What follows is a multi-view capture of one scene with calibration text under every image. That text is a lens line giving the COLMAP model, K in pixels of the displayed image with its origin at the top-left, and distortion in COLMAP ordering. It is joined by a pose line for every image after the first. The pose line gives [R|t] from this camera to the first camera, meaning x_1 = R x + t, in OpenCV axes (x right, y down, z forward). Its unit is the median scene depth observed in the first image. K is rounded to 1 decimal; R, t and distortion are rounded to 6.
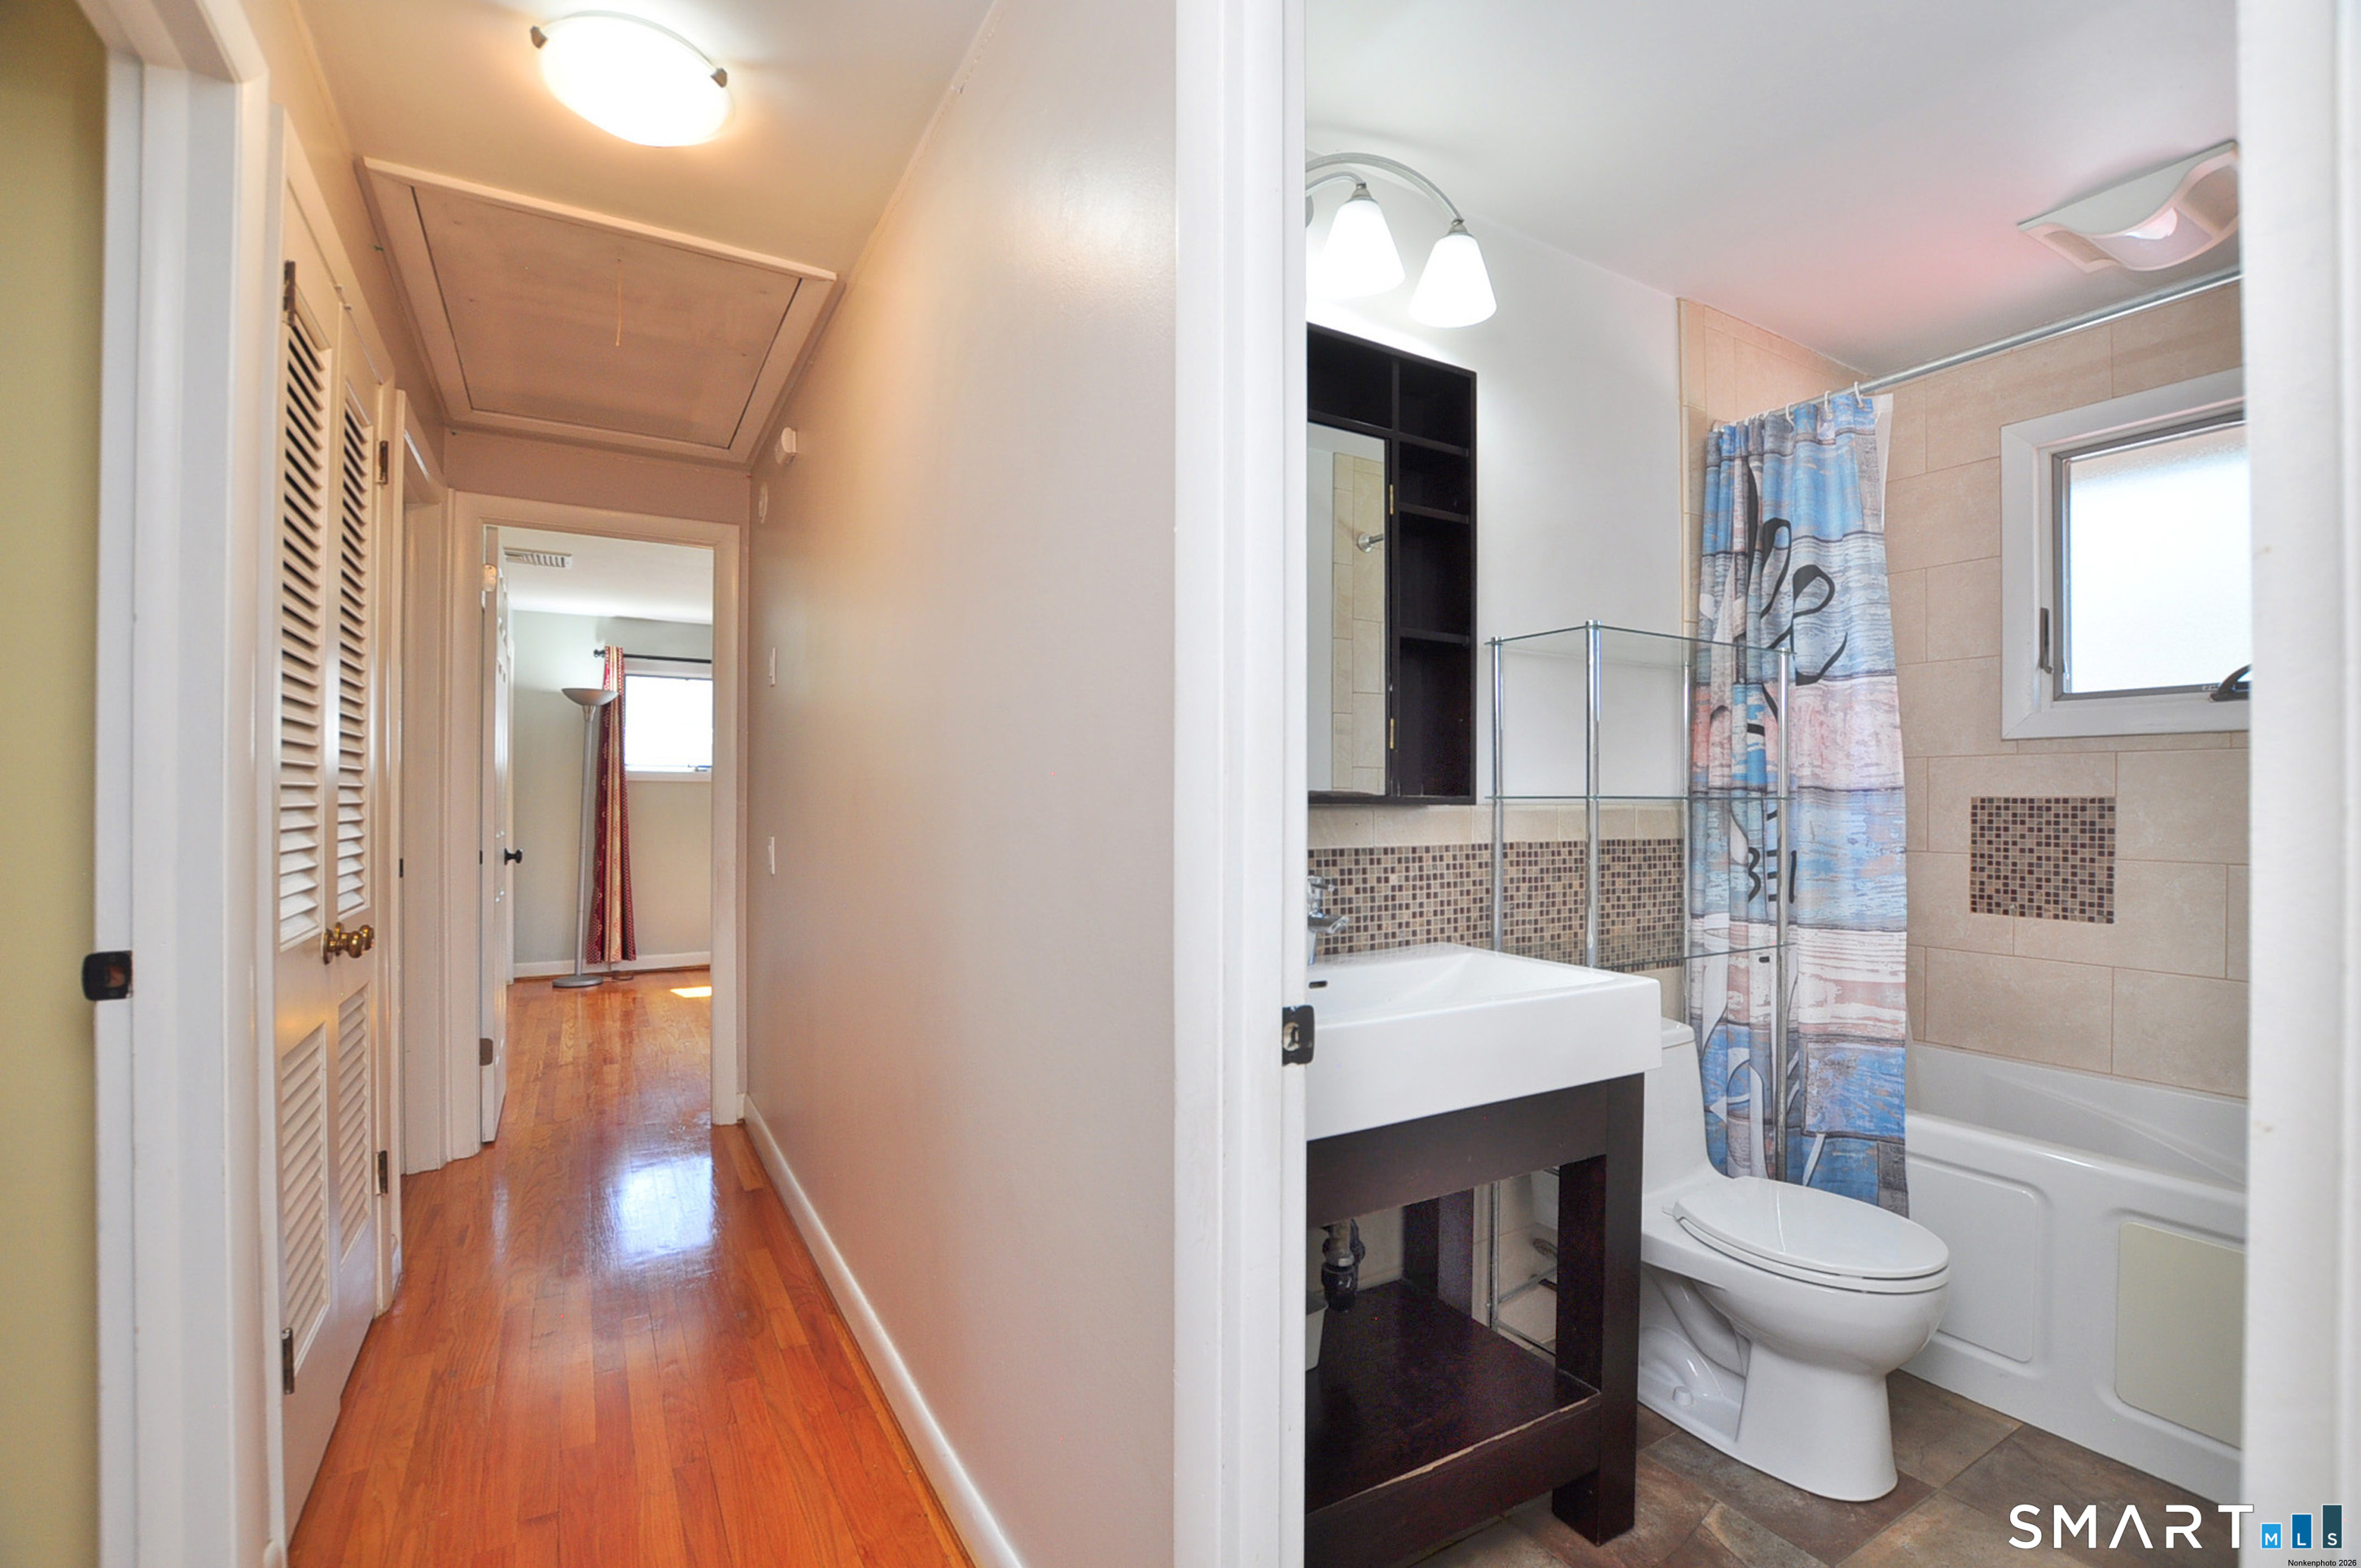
lens RADIAL K [[1044.9, 0, 1194.7], [0, 1044.9, 799.8], [0, 0, 1]] dist [-0.028504, 0.000434]
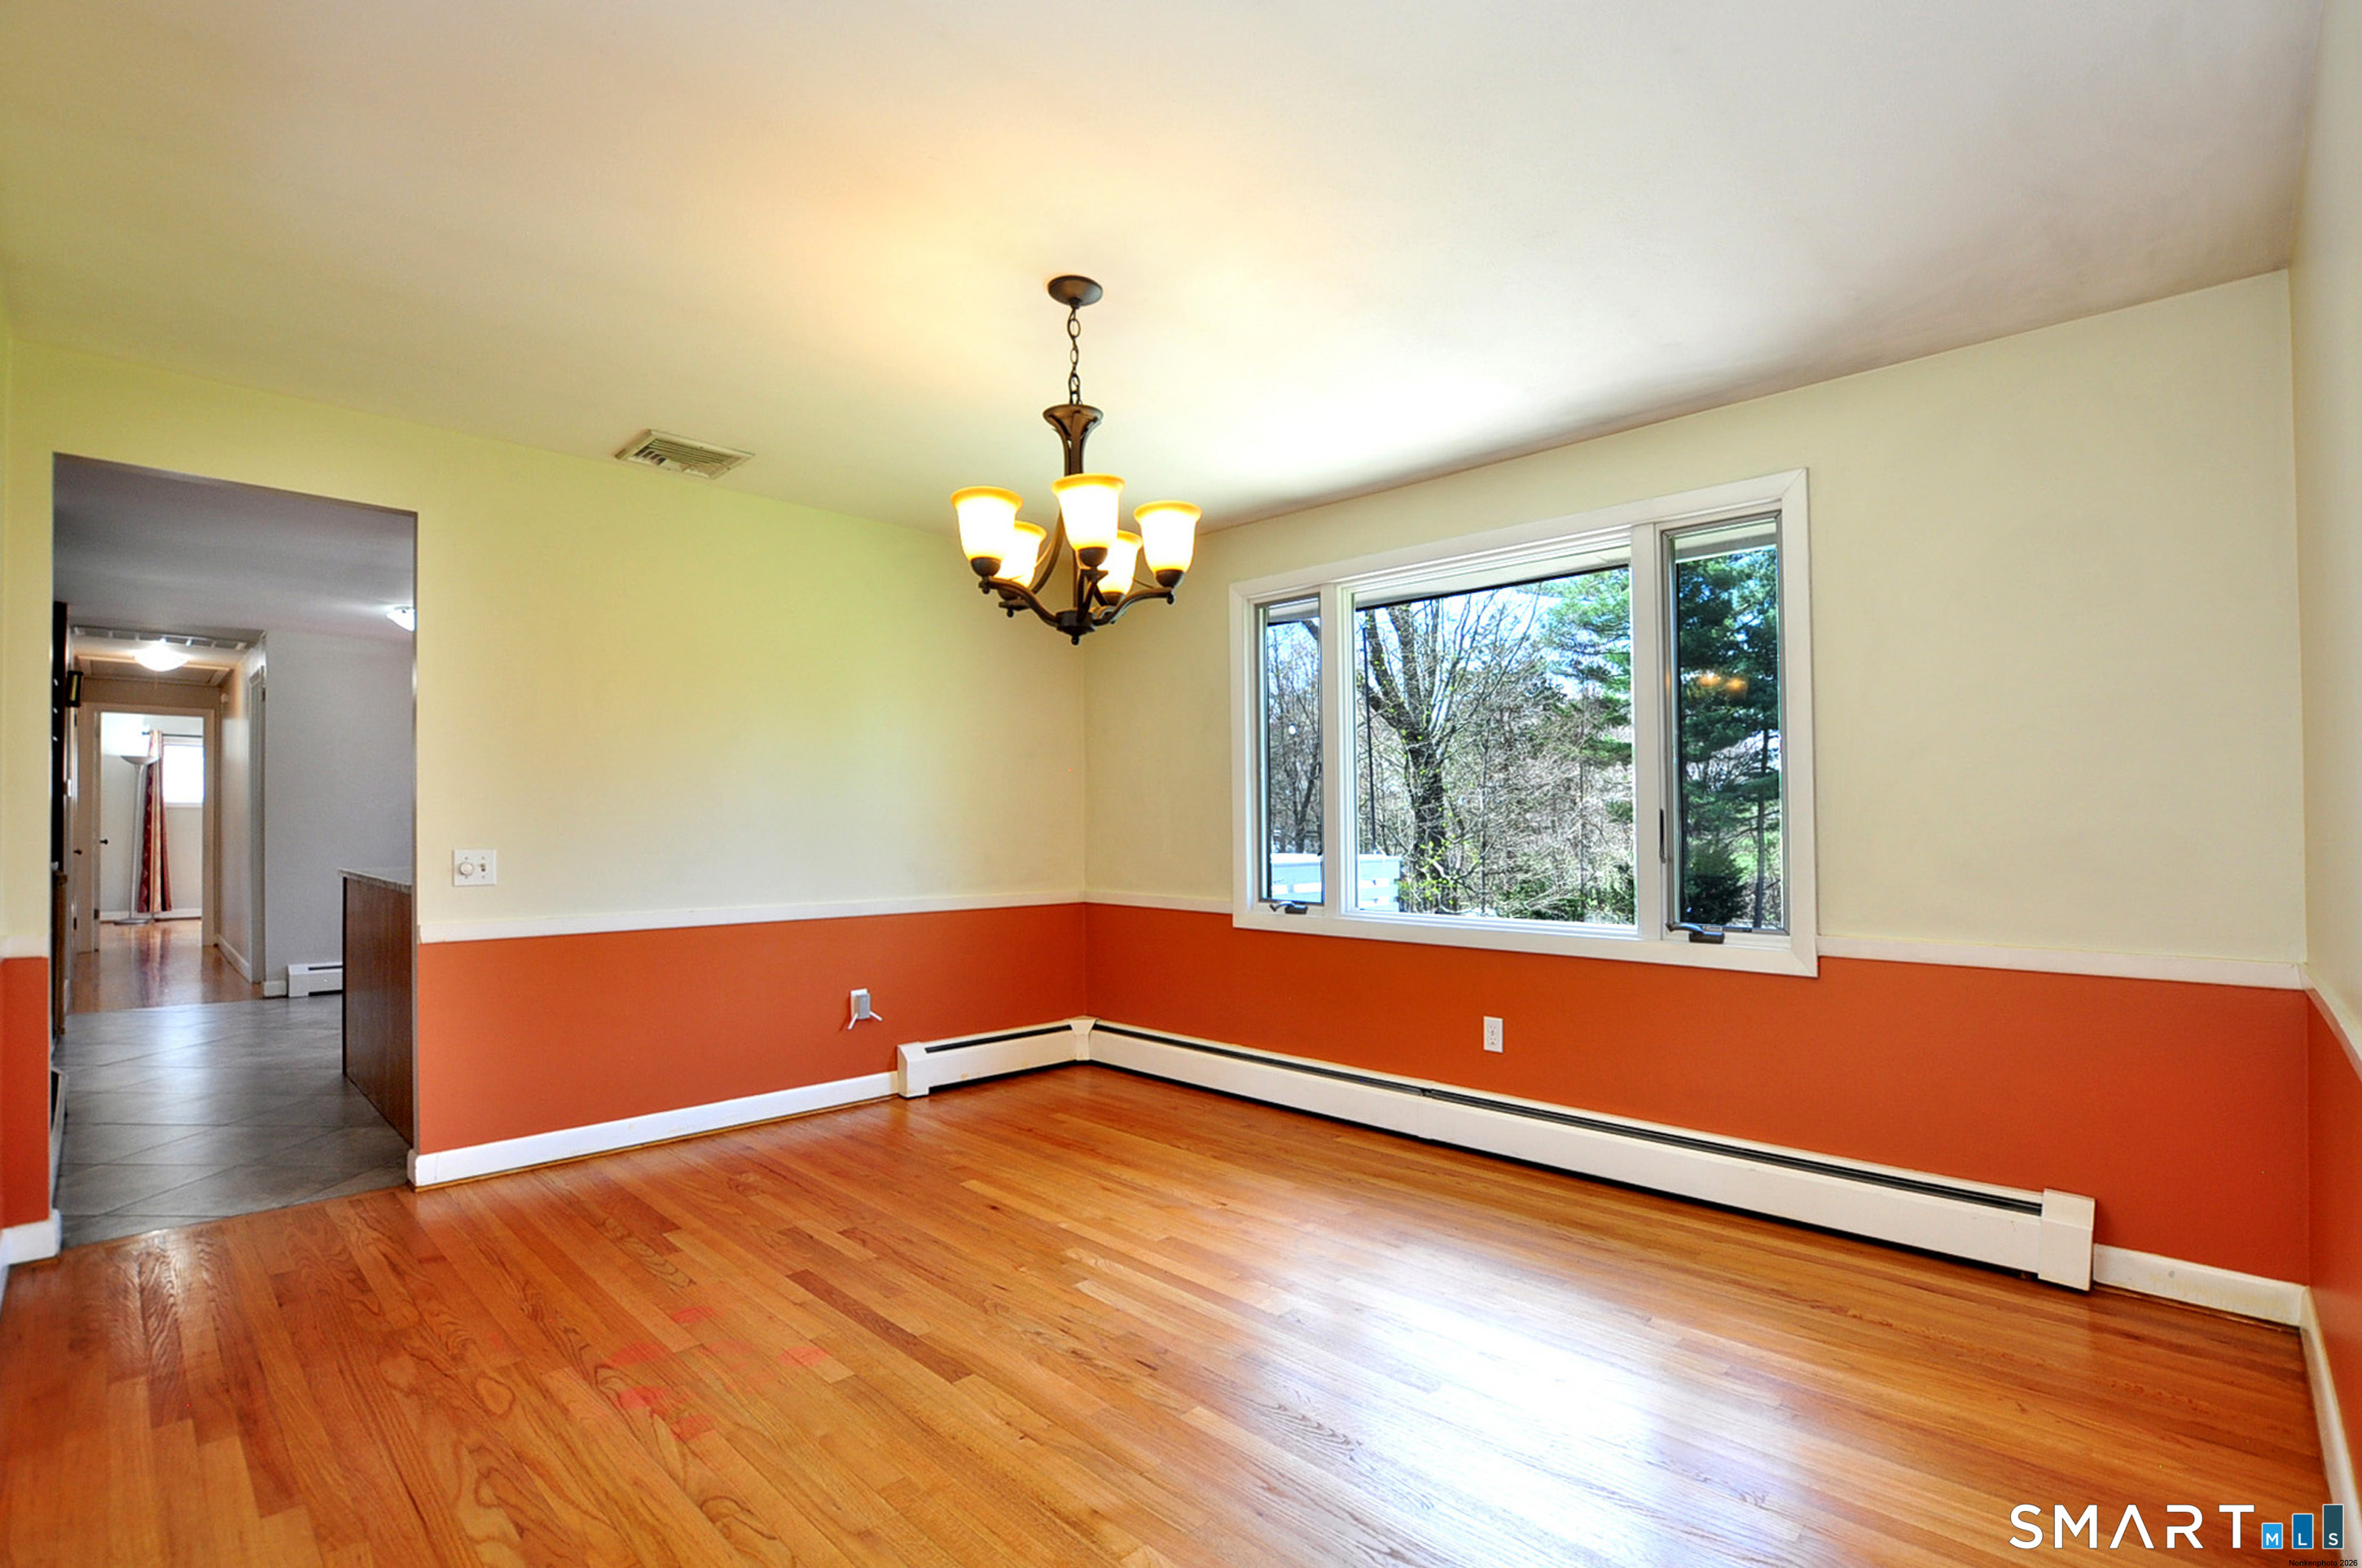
lens RADIAL K [[1045.4, 0, 1195.2], [0, 1045.4, 799.8], [0, 0, 1]] dist [-0.028504, 0.000434]
pose [[0.960239, -0.006554, 0.279104, 0.690034], [0.010113, 0.999885, -0.011313, 0.005998], [-0.278997, 0.013686, 0.960194, -1.211332]]
